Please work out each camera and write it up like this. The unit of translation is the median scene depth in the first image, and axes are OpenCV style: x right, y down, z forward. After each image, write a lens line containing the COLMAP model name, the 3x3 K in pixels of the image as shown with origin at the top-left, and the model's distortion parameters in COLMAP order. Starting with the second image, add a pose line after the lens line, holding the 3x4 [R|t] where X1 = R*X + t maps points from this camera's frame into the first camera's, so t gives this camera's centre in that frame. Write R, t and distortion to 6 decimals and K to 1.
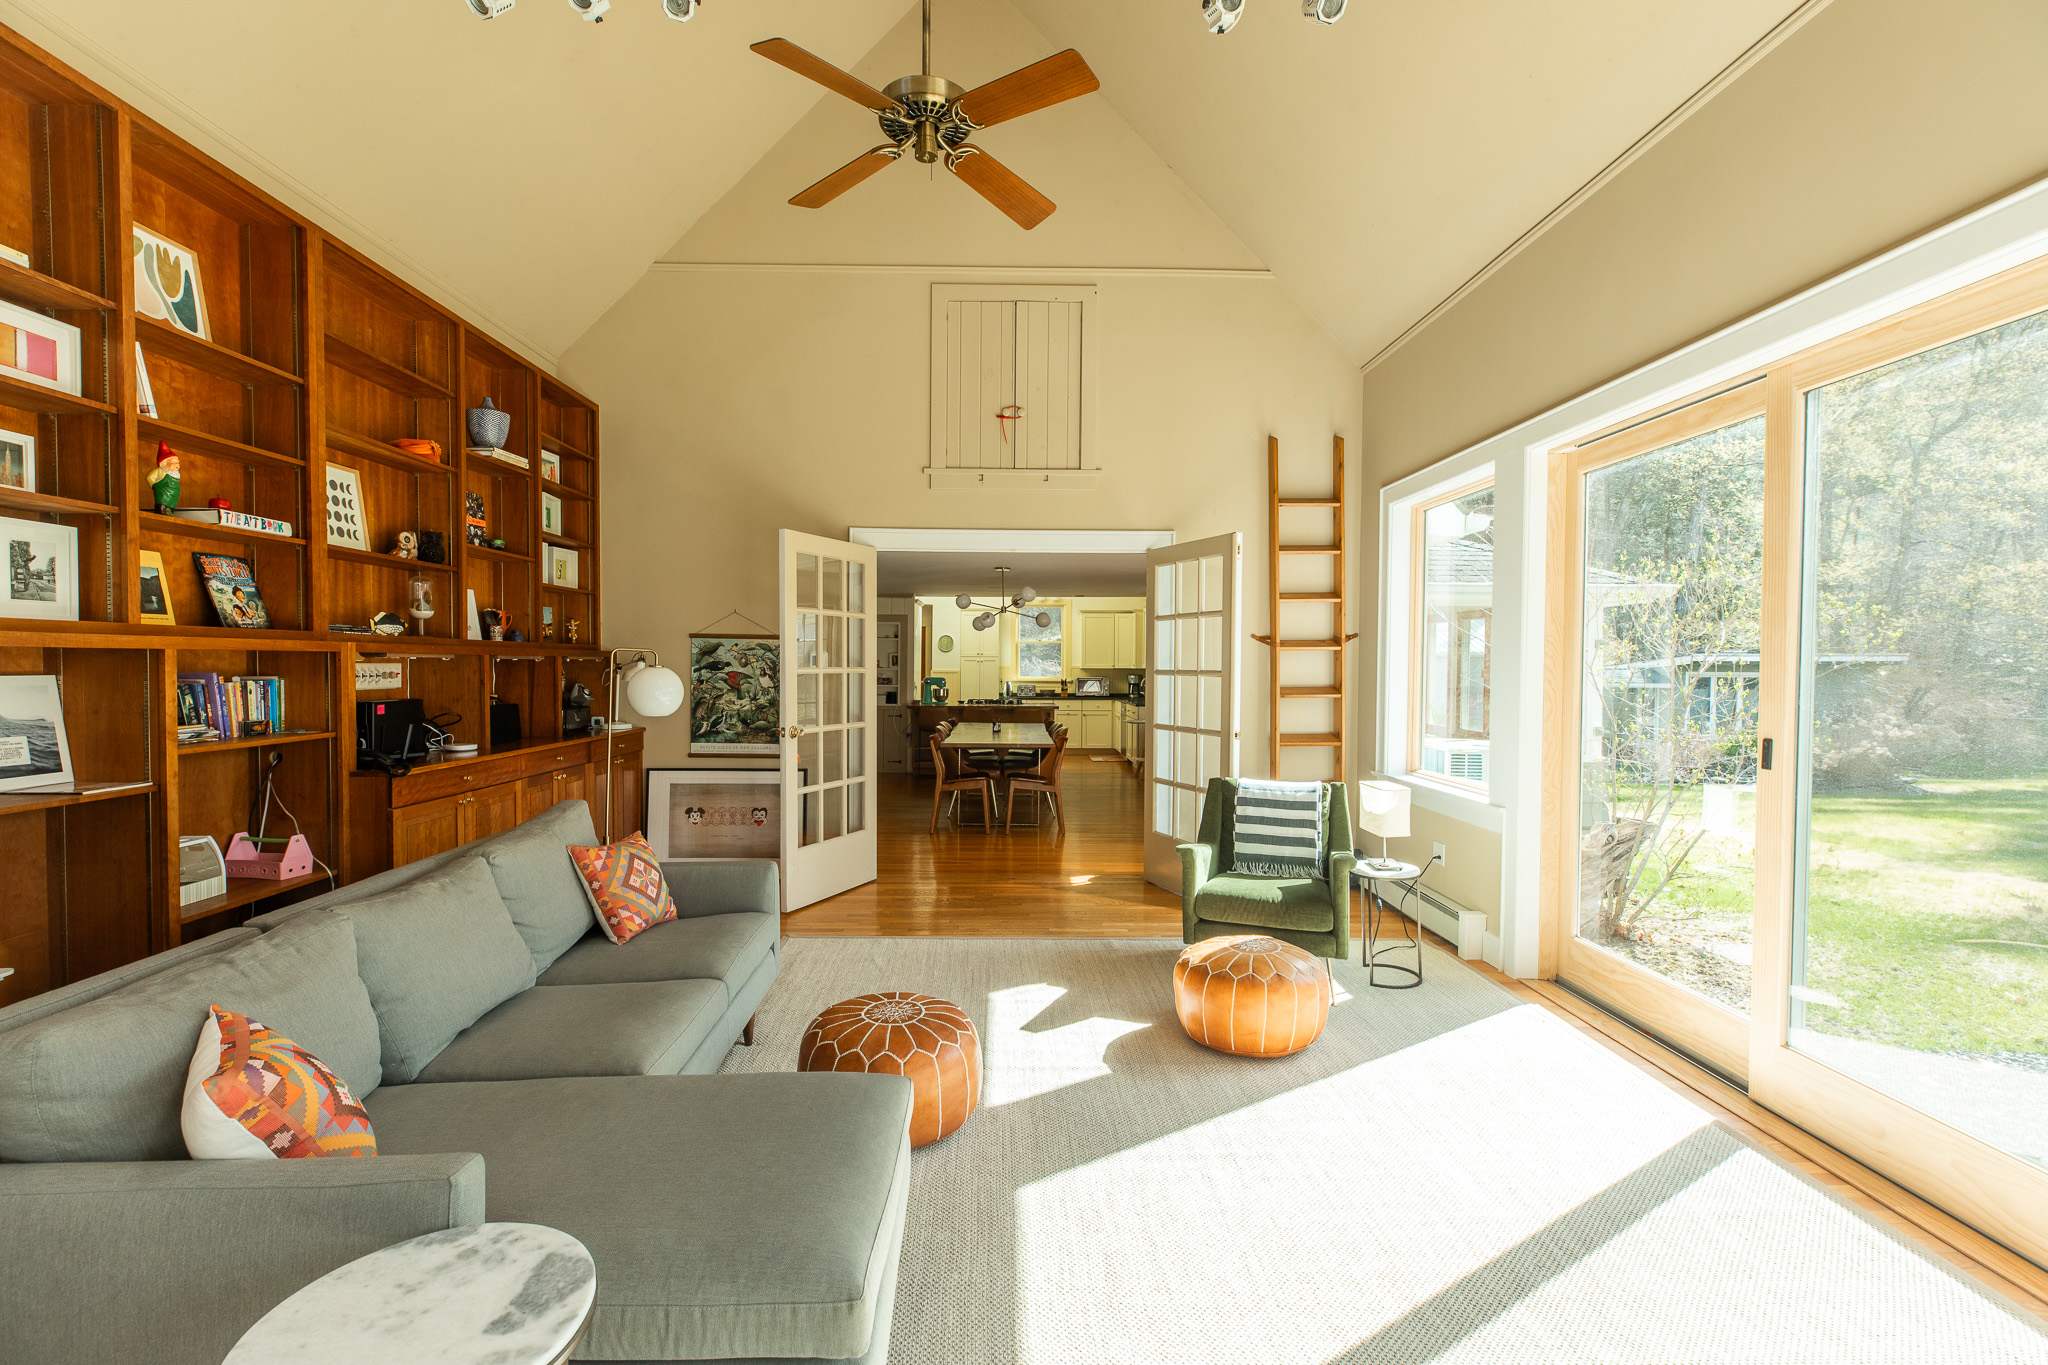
lens RADIAL K [[930.9, 0, 1042.2], [0, 930.9, 674.6], [0, 0, 1]] dist [0.008467, -0.000015]
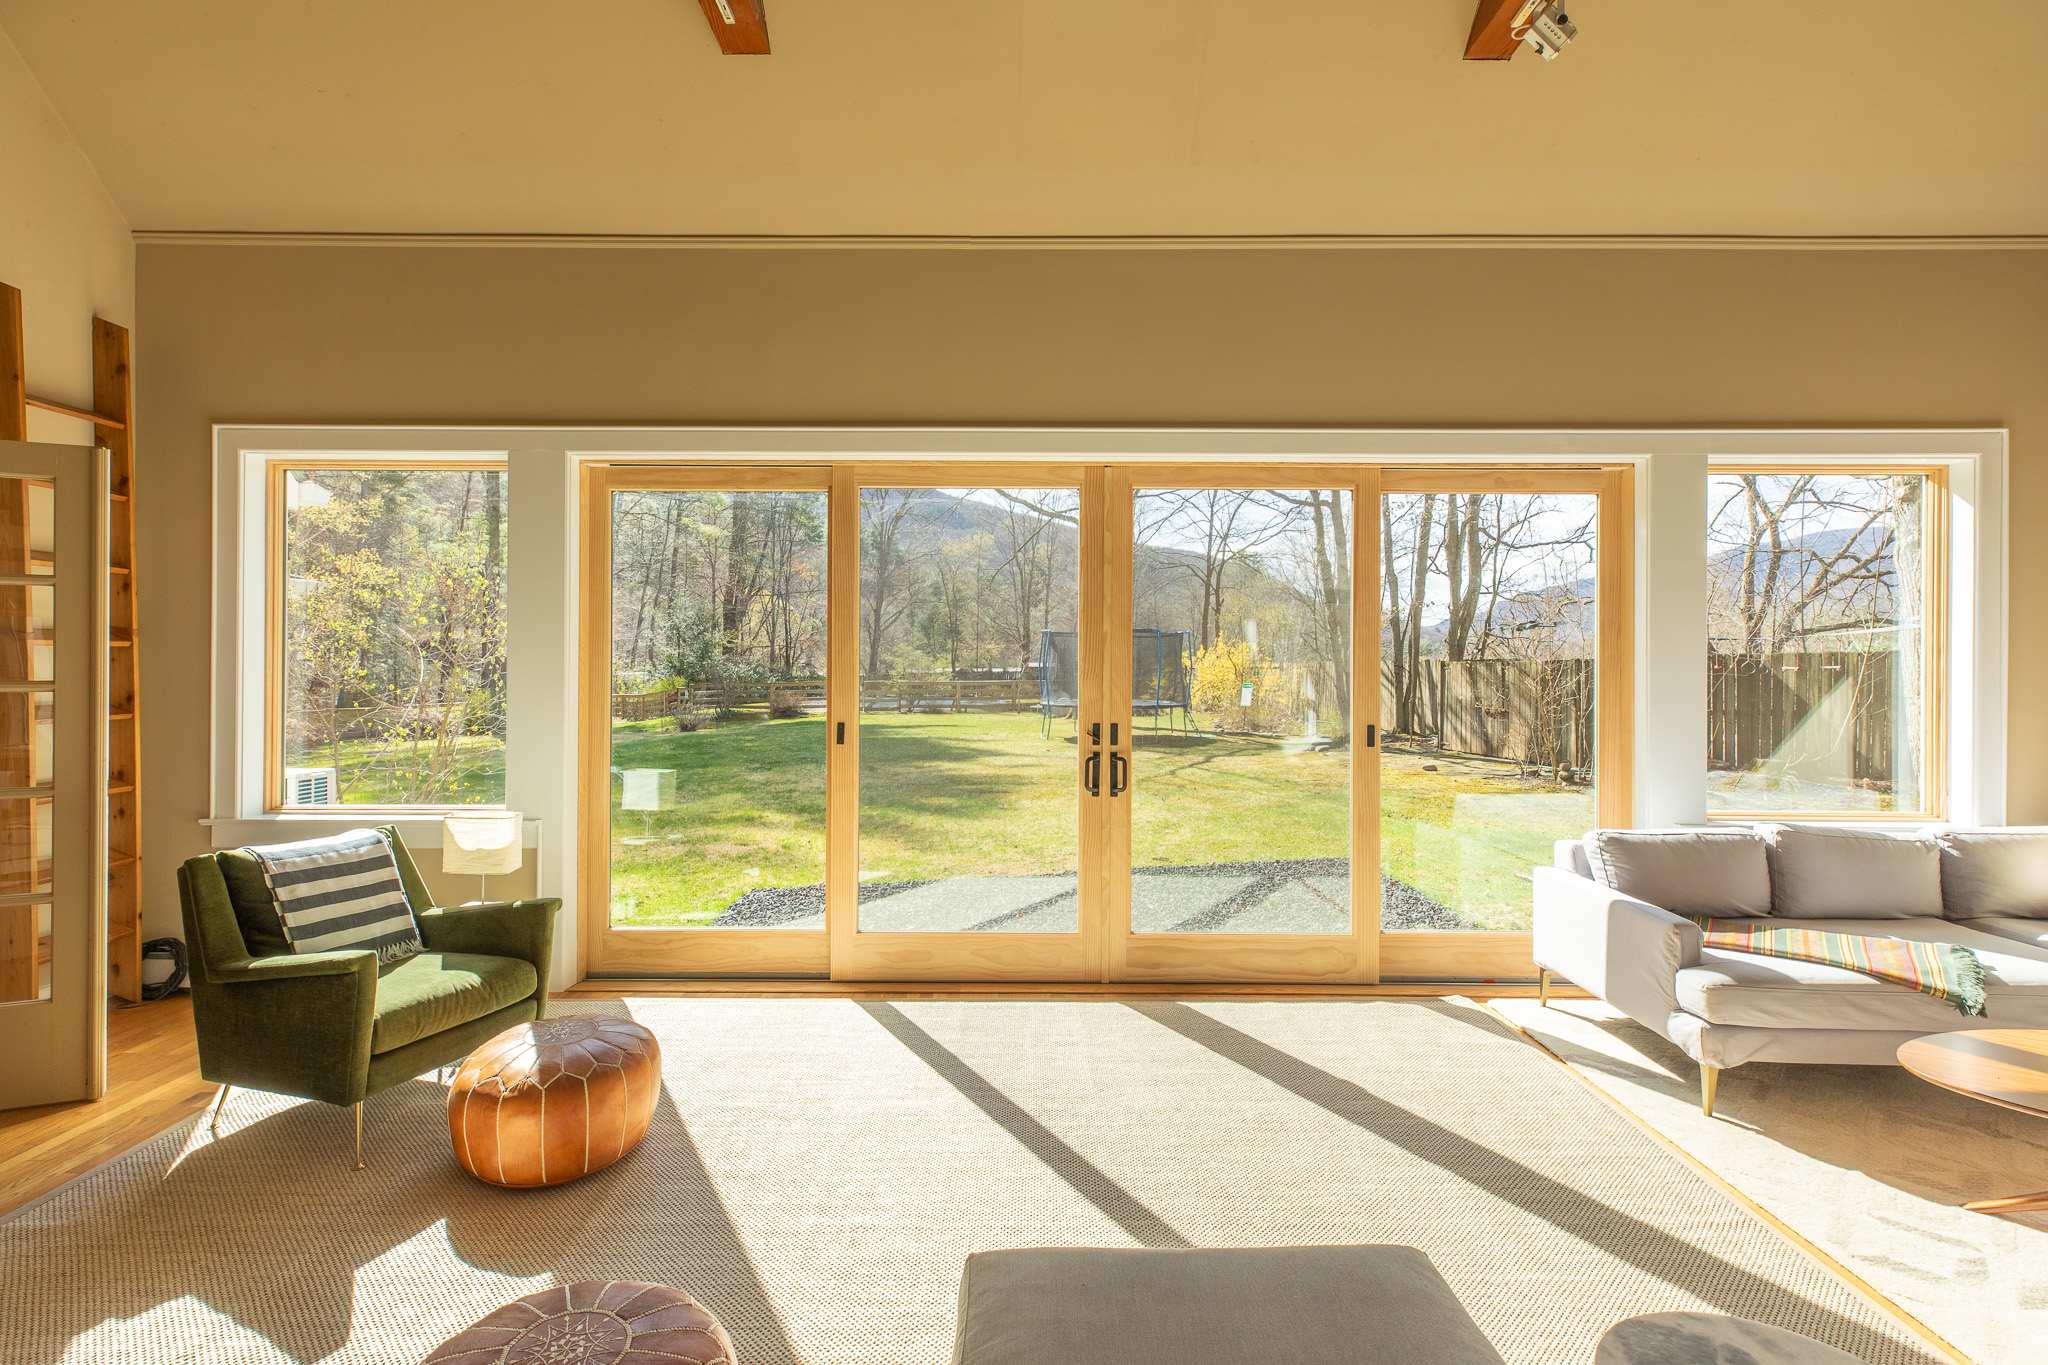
lens RADIAL K [[930.9, 0, 1033.0], [0, 930.9, 674.5], [0, 0, 1]] dist [0.008467, -0.000015]
pose [[0.022777, -0.010130, 0.999689, -0.598265], [0.004022, 0.999941, 0.010041, -0.016700], [-0.999732, 0.003792, 0.022816, 0.644621]]
